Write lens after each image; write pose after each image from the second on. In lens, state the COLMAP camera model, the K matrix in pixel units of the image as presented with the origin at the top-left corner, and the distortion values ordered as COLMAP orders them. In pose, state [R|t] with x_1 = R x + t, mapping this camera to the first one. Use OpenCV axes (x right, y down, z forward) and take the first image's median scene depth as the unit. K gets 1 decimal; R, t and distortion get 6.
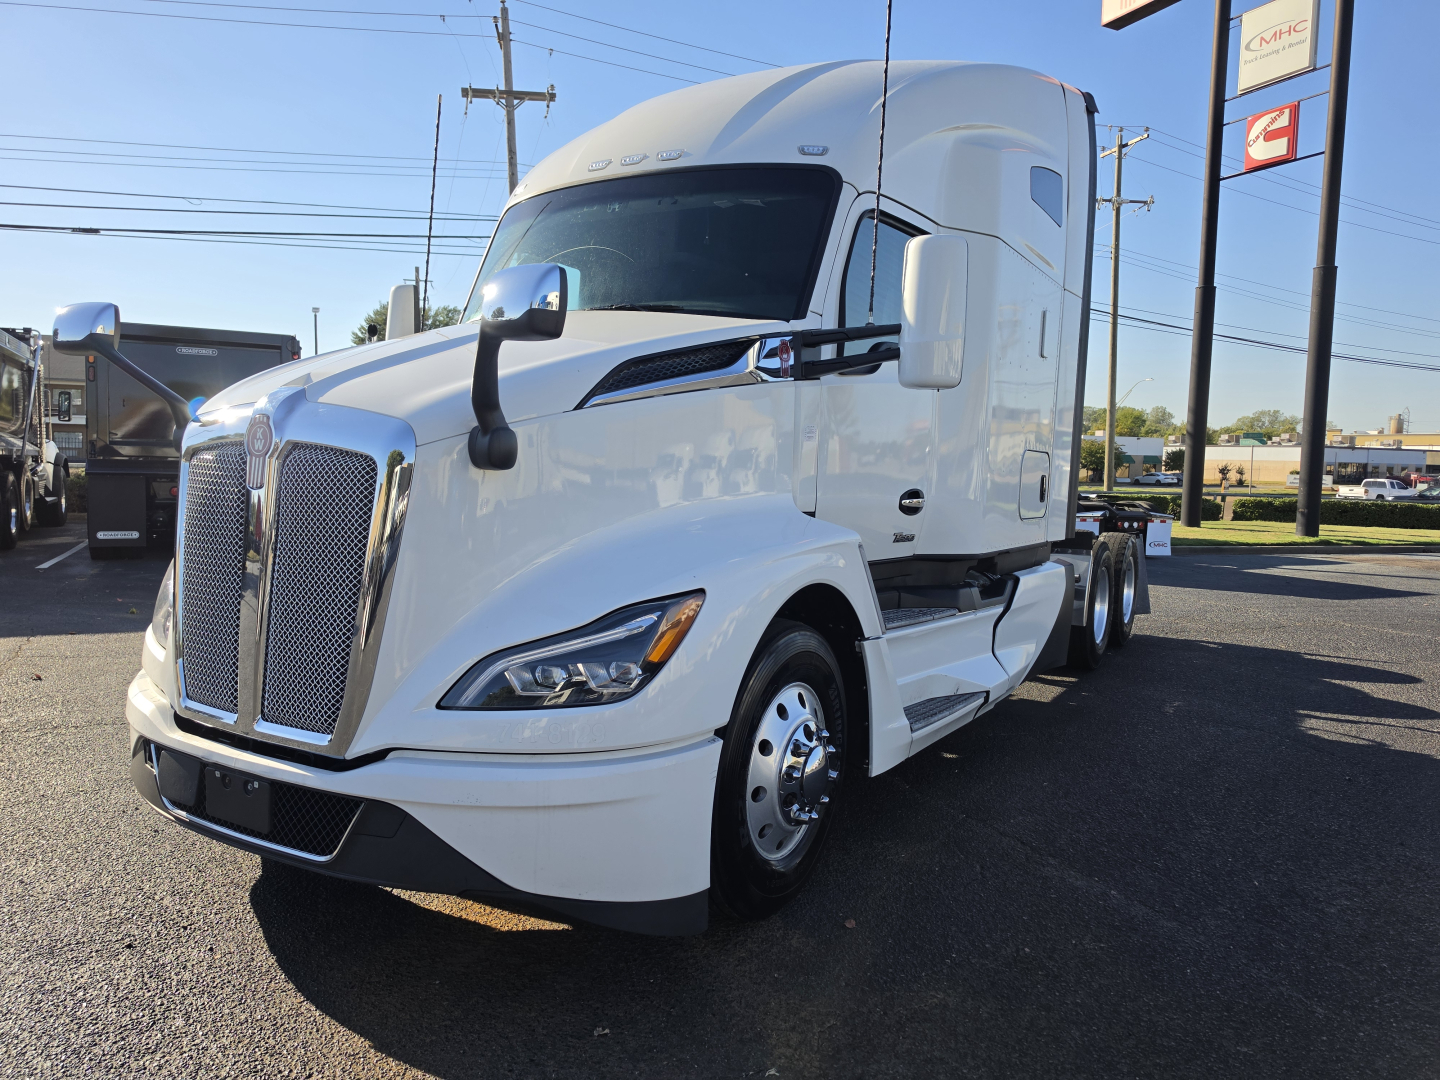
lens RADIAL K [[1004.1, 0, 715.9], [0, 1004.1, 544.9], [0, 0, 1]] dist [0.080782, -0.102372]
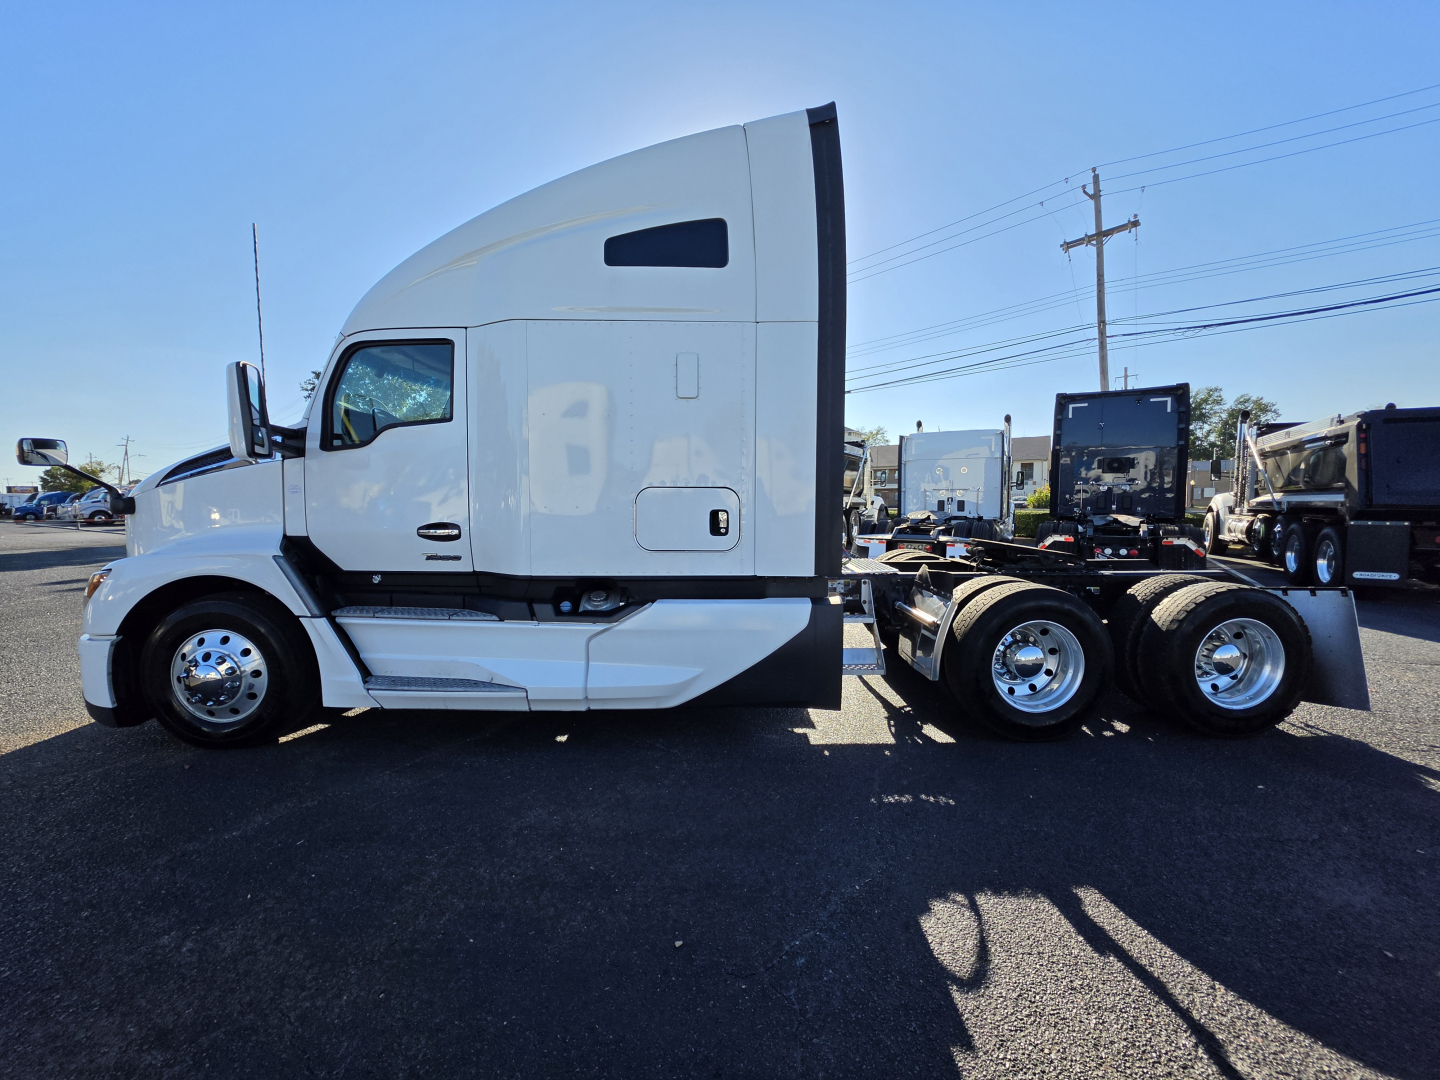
lens RADIAL K [[586.8, 0, 714.4], [0, 586.8, 531.7], [0, 0, 1]] dist [-0.003938, 0.000467]
pose [[0.533810, 0.014622, -0.845478, 0.521616], [-0.046491, 0.998846, -0.012078, -0.024427], [0.844326, 0.045755, 0.533873, 0.425118]]
